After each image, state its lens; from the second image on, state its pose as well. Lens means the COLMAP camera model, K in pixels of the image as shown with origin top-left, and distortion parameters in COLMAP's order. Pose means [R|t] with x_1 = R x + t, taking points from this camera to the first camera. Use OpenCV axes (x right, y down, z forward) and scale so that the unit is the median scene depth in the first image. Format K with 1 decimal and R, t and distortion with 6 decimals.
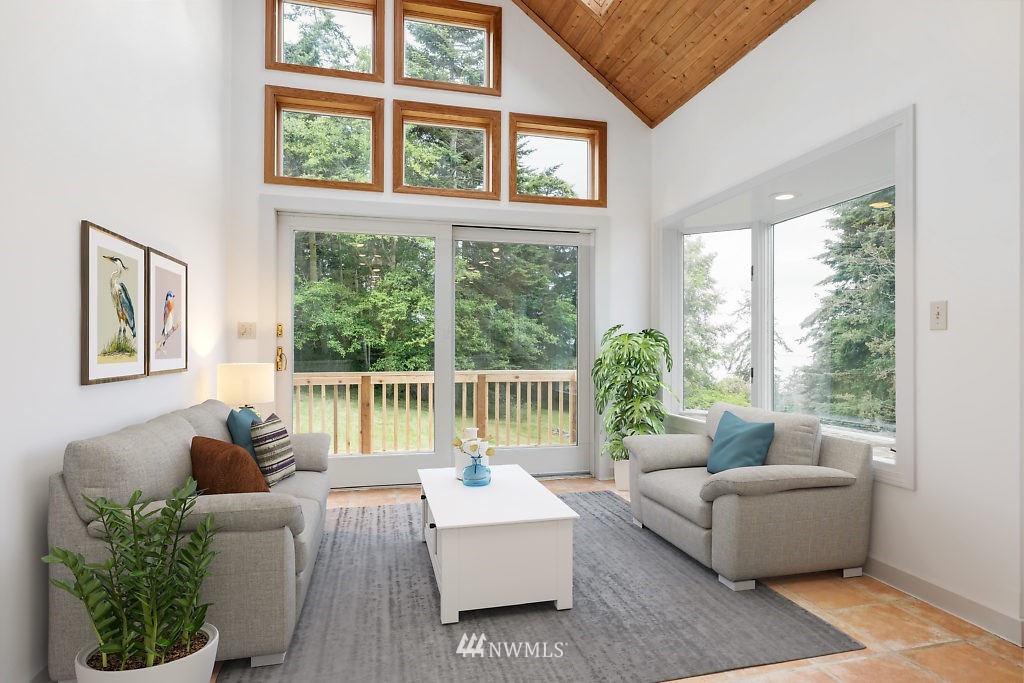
lens RADIAL K [[562.1, 0, 513.4], [0, 562.1, 350.1], [0, 0, 1]] dist [0.005065, -0.002523]
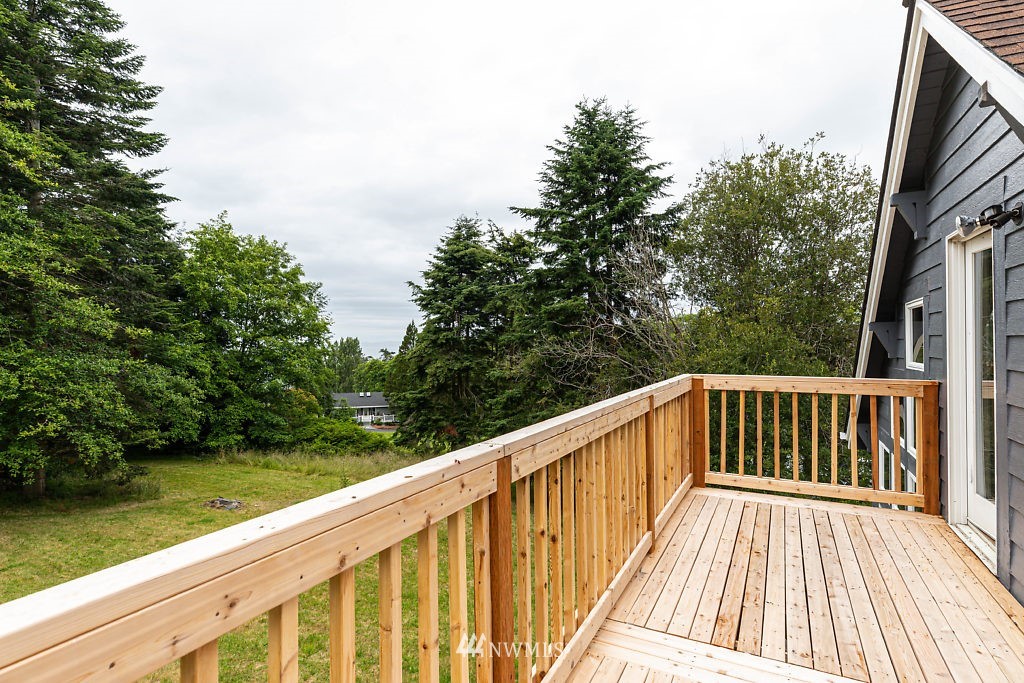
lens RADIAL K [[531.1, 0, 516.9], [0, 531.1, 342.2], [0, 0, 1]] dist [-0.003642, 0.001536]
pose [[0.645446, -0.005915, 0.763783, -0.284068], [0.004132, 0.999982, 0.004253, -0.118733], [-0.763795, 0.000411, 0.645459, 0.147886]]
